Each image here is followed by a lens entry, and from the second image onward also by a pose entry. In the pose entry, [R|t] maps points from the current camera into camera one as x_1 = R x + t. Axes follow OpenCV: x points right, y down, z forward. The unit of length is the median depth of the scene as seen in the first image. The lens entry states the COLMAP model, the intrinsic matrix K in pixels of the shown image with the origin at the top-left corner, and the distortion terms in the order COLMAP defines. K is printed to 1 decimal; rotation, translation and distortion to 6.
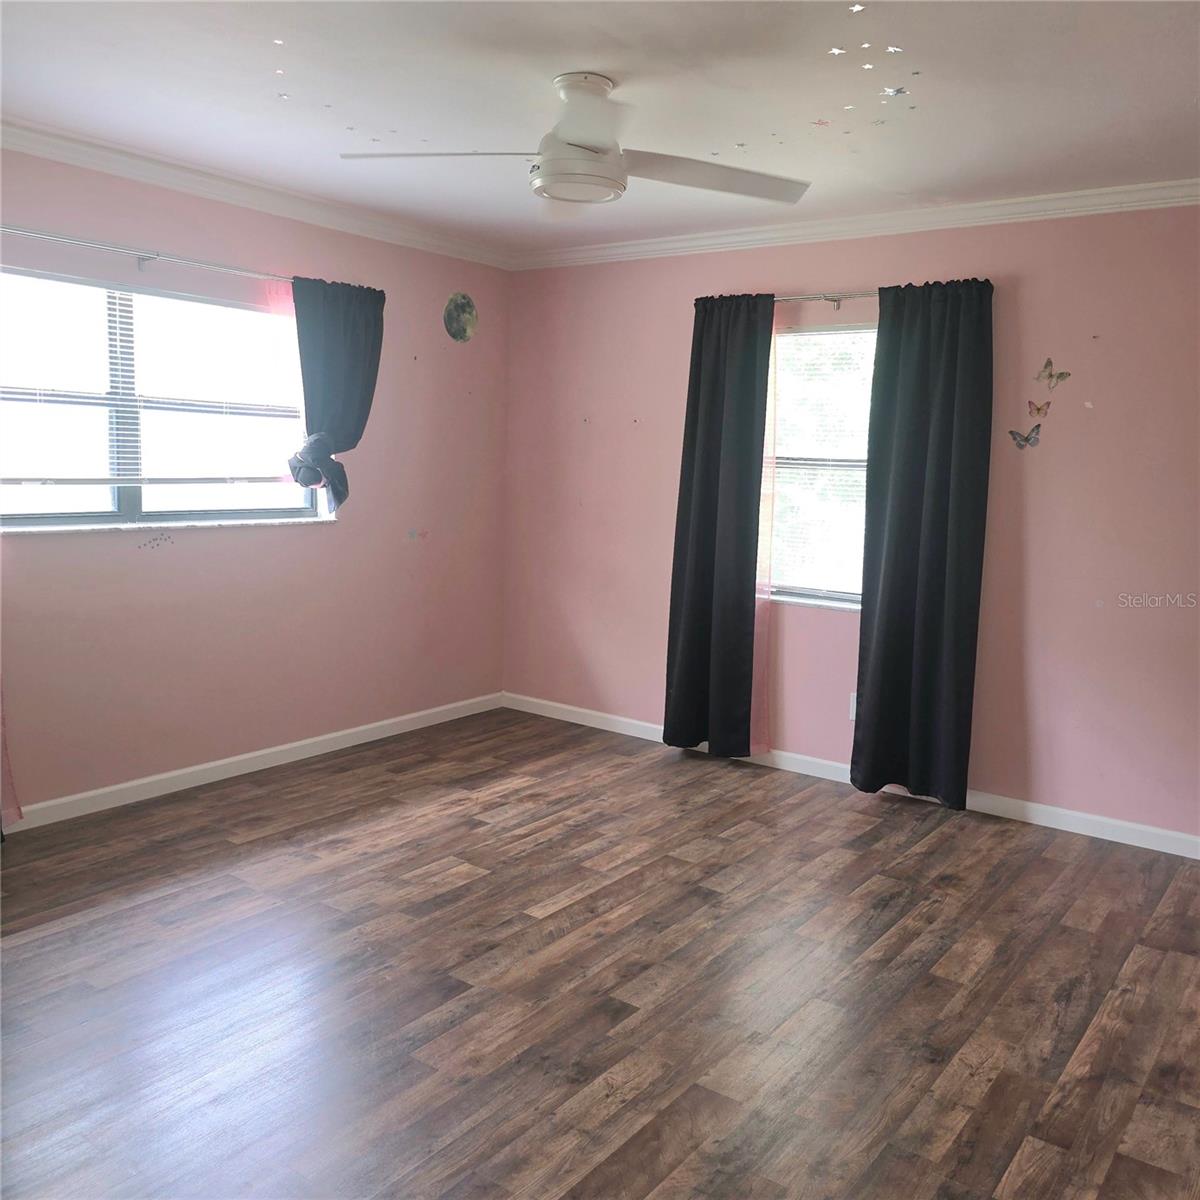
lens RADIAL K [[1075.5, 0, 595.2], [0, 1075.5, 596.2], [0, 0, 1]] dist [0.081135, -0.104699]
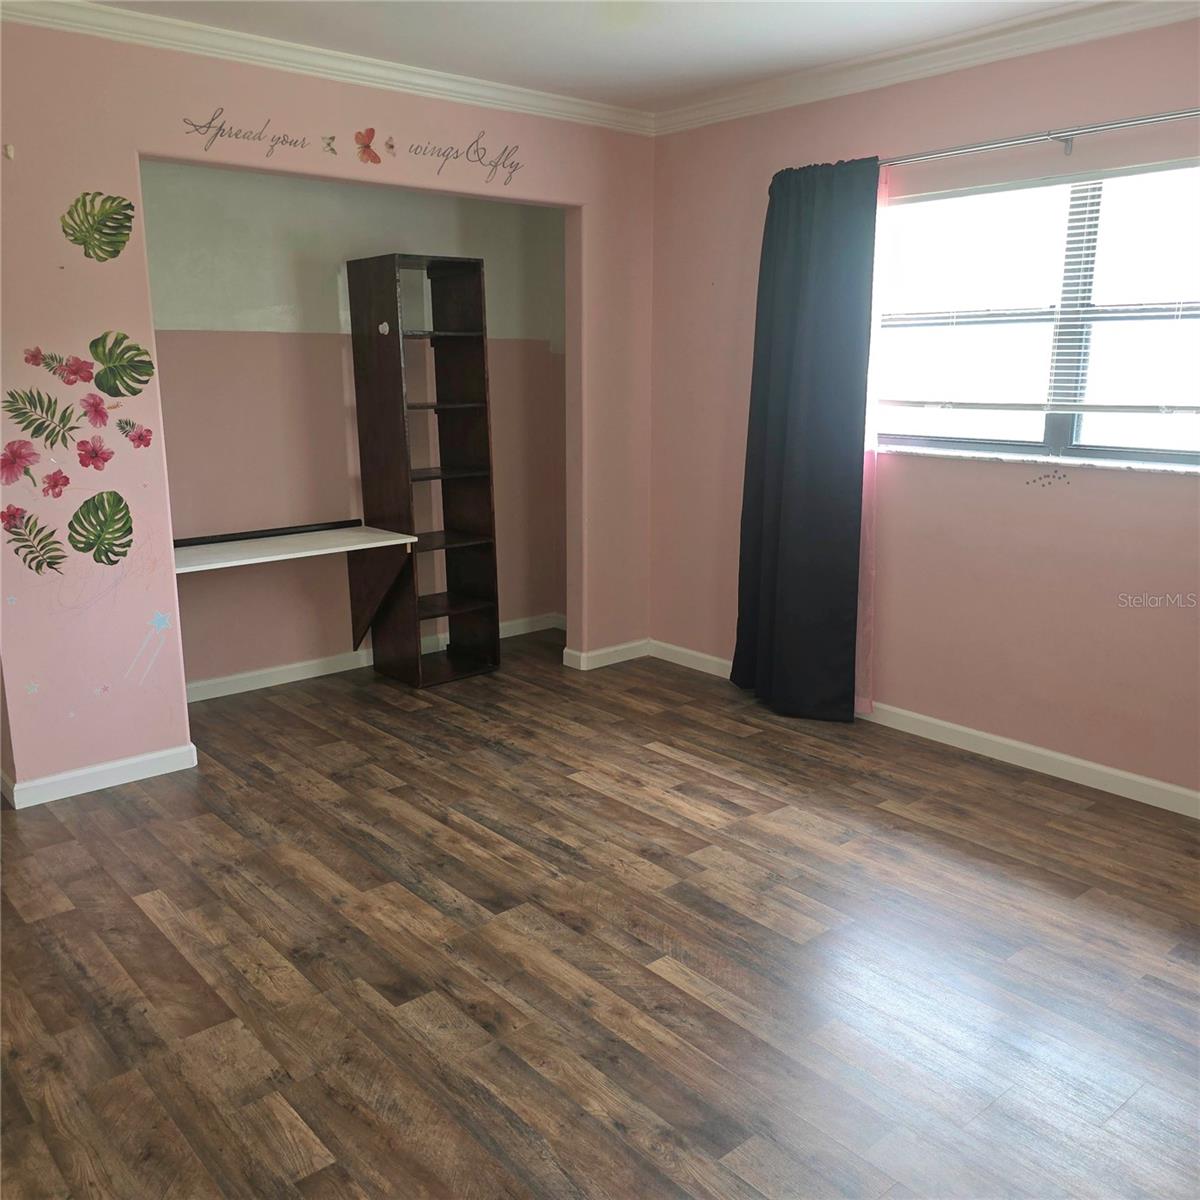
lens RADIAL K [[1075.5, 0, 596.9], [0, 1075.5, 603.2], [0, 0, 1]] dist [0.081135, -0.104699]
pose [[-0.225882, 0.182815, -0.956847, 0.651049], [-0.132561, 0.967328, 0.216111, -0.118424], [0.965093, 0.175657, -0.194268, 1.061190]]
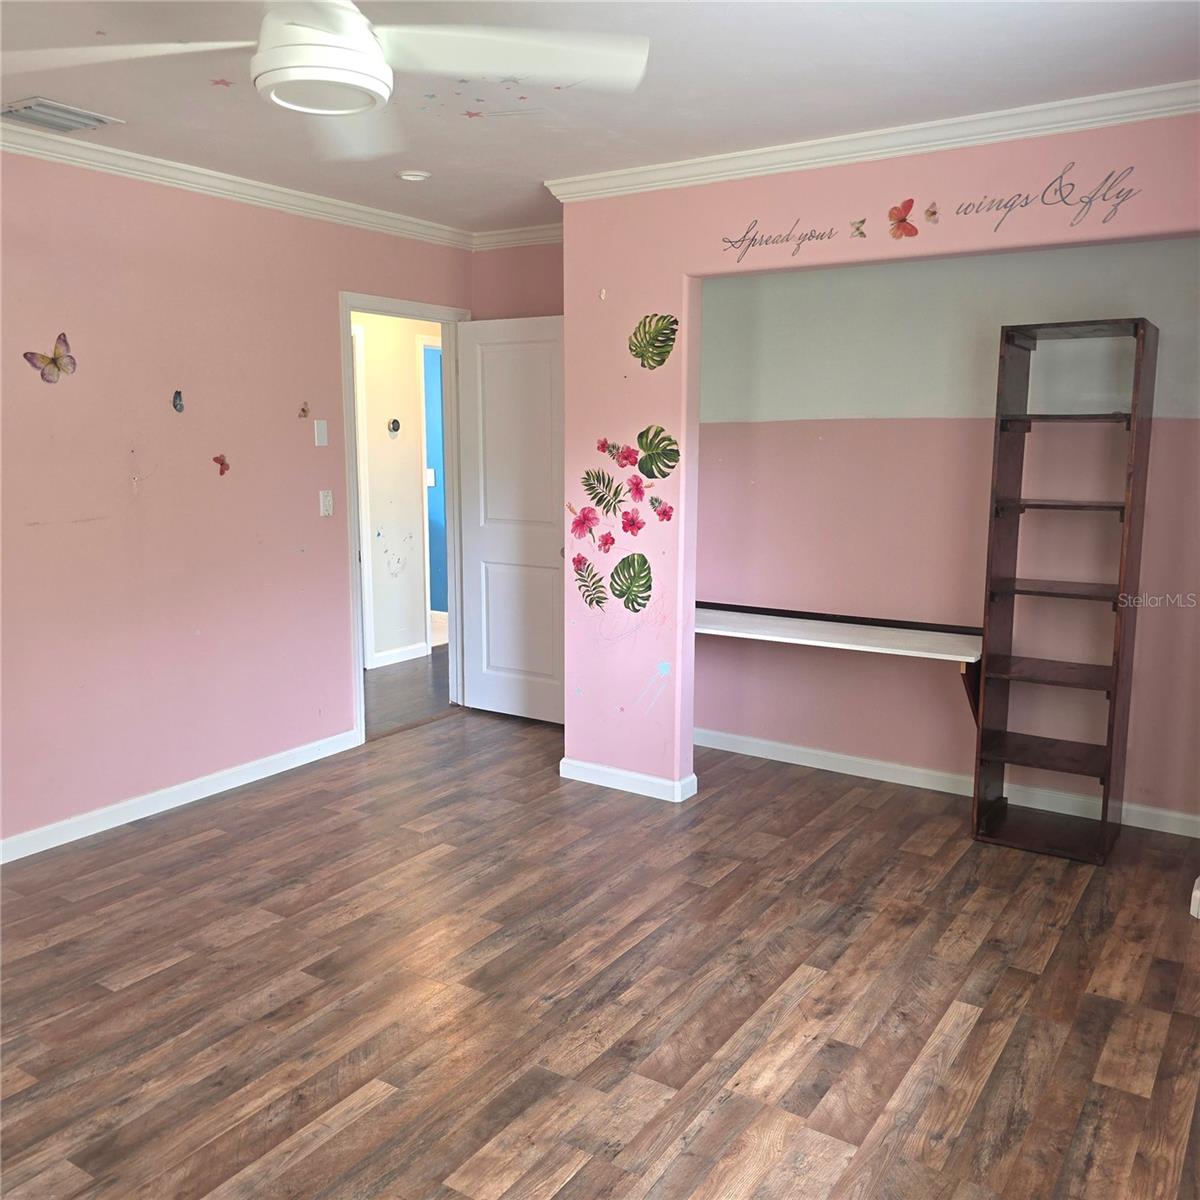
lens RADIAL K [[1075.5, 0, 591.0], [0, 1075.5, 599.2], [0, 0, 1]] dist [0.081135, -0.104699]
pose [[-0.998253, -0.027737, -0.052163, -0.149883], [-0.041392, 0.958367, 0.282524, -0.240057], [0.042155, 0.284190, -0.957841, 1.621347]]
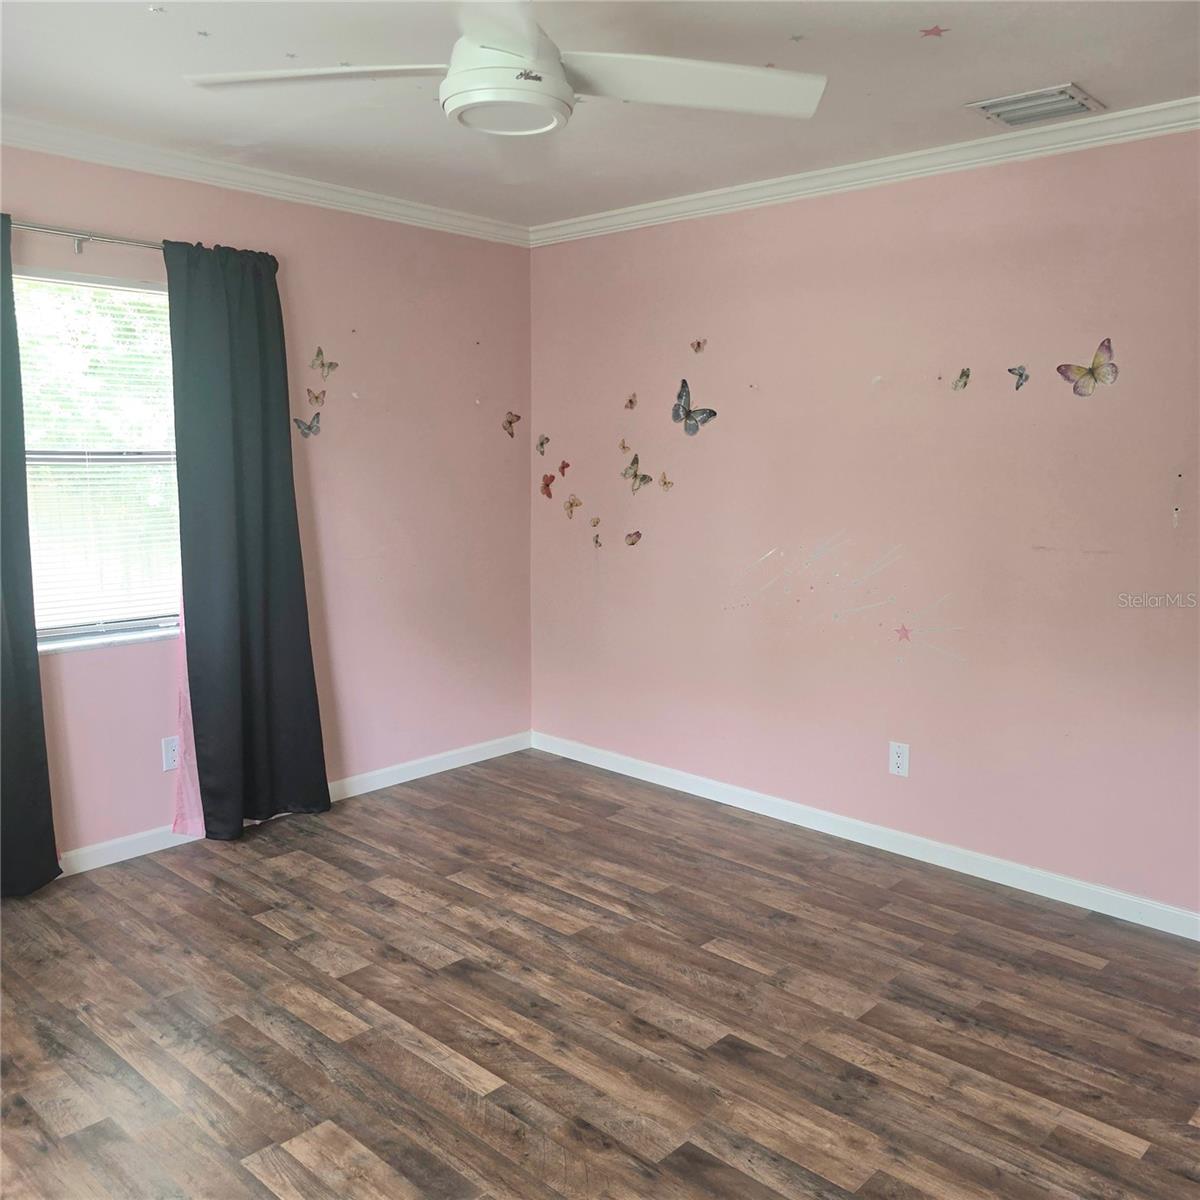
lens RADIAL K [[1075.5, 0, 598.9], [0, 1075.5, 605.9], [0, 0, 1]] dist [0.081135, -0.104699]
pose [[0.119025, -0.177707, 0.976859, -0.721165], [0.124151, 0.978795, 0.162932, -0.144093], [-0.985099, 0.101885, 0.138563, 0.788102]]
